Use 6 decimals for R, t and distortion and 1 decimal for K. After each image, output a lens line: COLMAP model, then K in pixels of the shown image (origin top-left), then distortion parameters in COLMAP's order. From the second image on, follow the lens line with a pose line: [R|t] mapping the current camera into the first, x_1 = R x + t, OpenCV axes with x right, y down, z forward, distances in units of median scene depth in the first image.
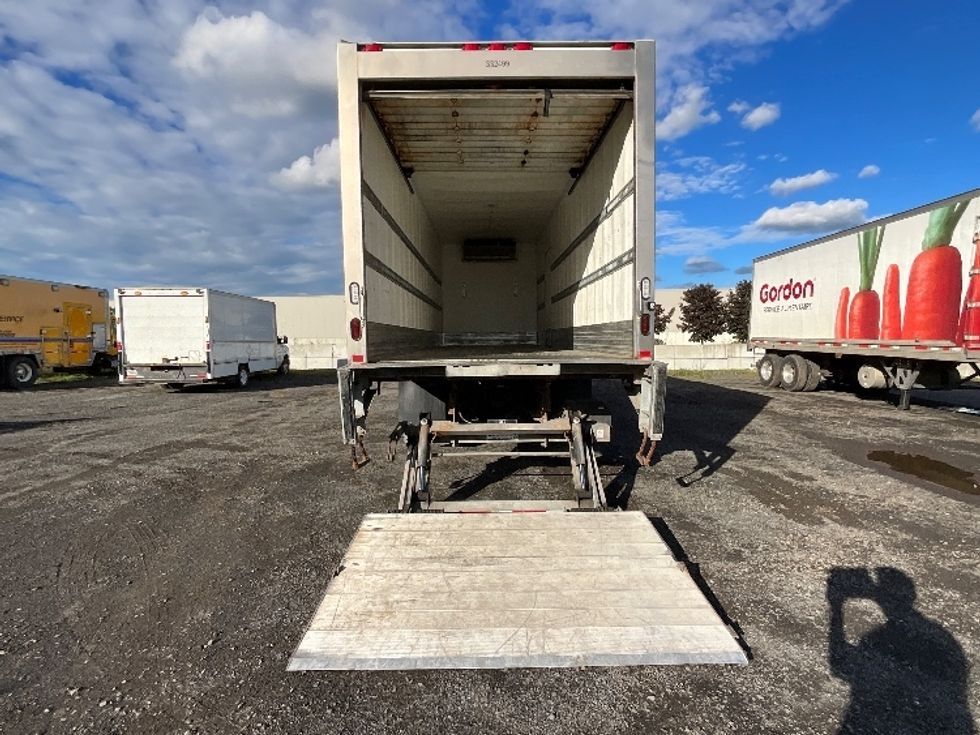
lens RADIAL K [[474.4, 0, 490.0], [0, 474.4, 367.5], [0, 0, 1]] dist [-0.005040, 0.001216]
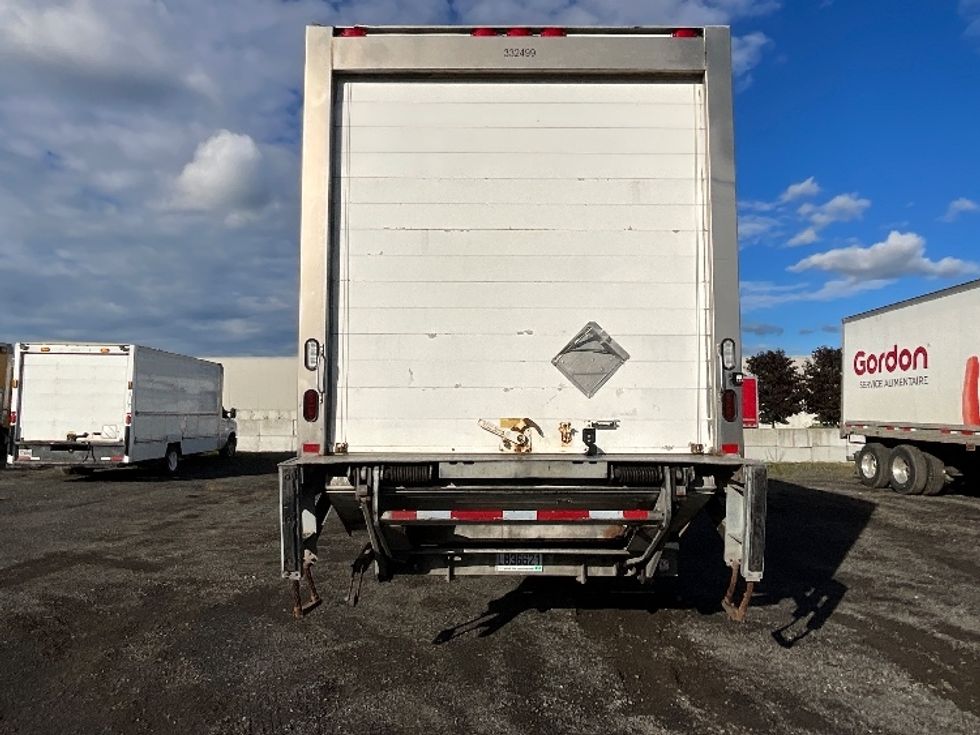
lens RADIAL K [[606.7, 0, 490.0], [0, 606.7, 367.5], [0, 0, 1]] dist [-0.006950, -0.000554]
pose [[0.999768, 0.016553, -0.013794, -0.003429], [-0.018295, 0.990316, -0.137619, -0.006322], [0.011382, 0.137839, 0.990389, 0.041890]]
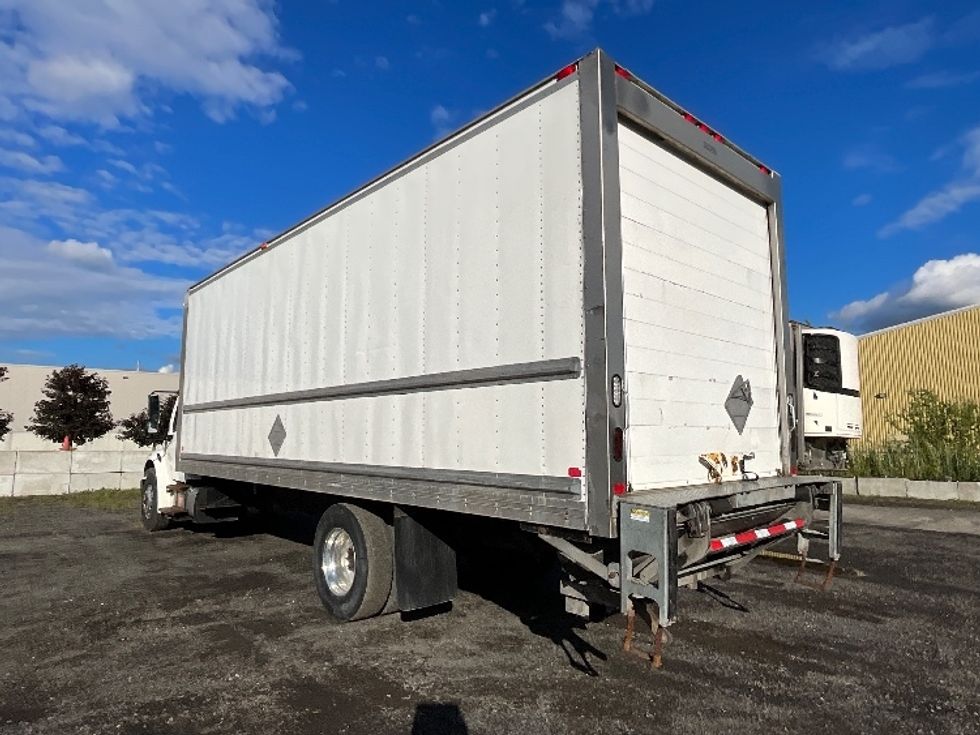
lens RADIAL K [[606.7, 0, 490.0], [0, 606.7, 367.5], [0, 0, 1]] dist [-0.006950, -0.000554]
pose [[0.742282, 0.088910, 0.664163, -0.356392], [0.032318, 0.985255, -0.168014, -0.017588], [-0.669308, 0.146178, 0.728463, 0.175272]]
